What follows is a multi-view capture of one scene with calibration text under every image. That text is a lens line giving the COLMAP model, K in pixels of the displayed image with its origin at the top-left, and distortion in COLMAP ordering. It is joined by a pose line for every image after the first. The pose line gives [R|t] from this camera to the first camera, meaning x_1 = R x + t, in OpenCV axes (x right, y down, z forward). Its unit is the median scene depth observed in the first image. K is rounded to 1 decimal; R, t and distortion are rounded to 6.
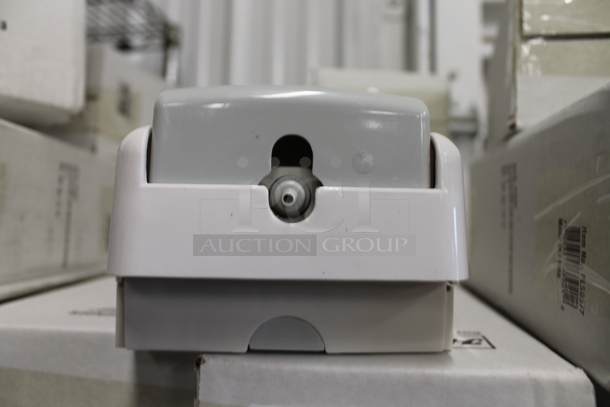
lens RADIAL K [[516.7, 0, 315.6], [0, 516.7, 205.1], [0, 0, 1]] dist [-0.147253, 0.074758]
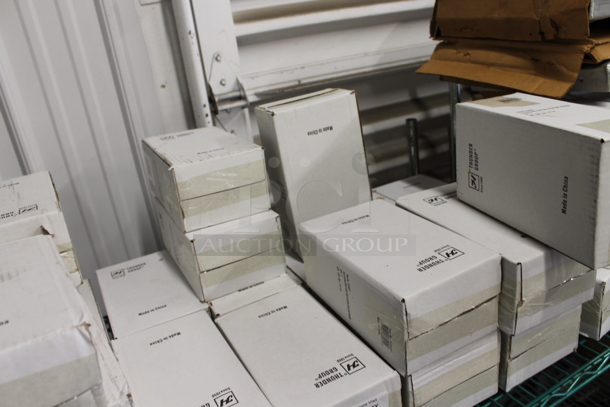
lens RADIAL K [[516.7, 0, 315.6], [0, 516.7, 205.1], [0, 0, 1]] dist [-0.147253, 0.074758]
pose [[0.811874, -0.329573, 0.481916, -0.863711], [0.114397, 0.899234, 0.422246, -1.612031], [-0.572516, -0.287681, 0.767766, -0.719450]]
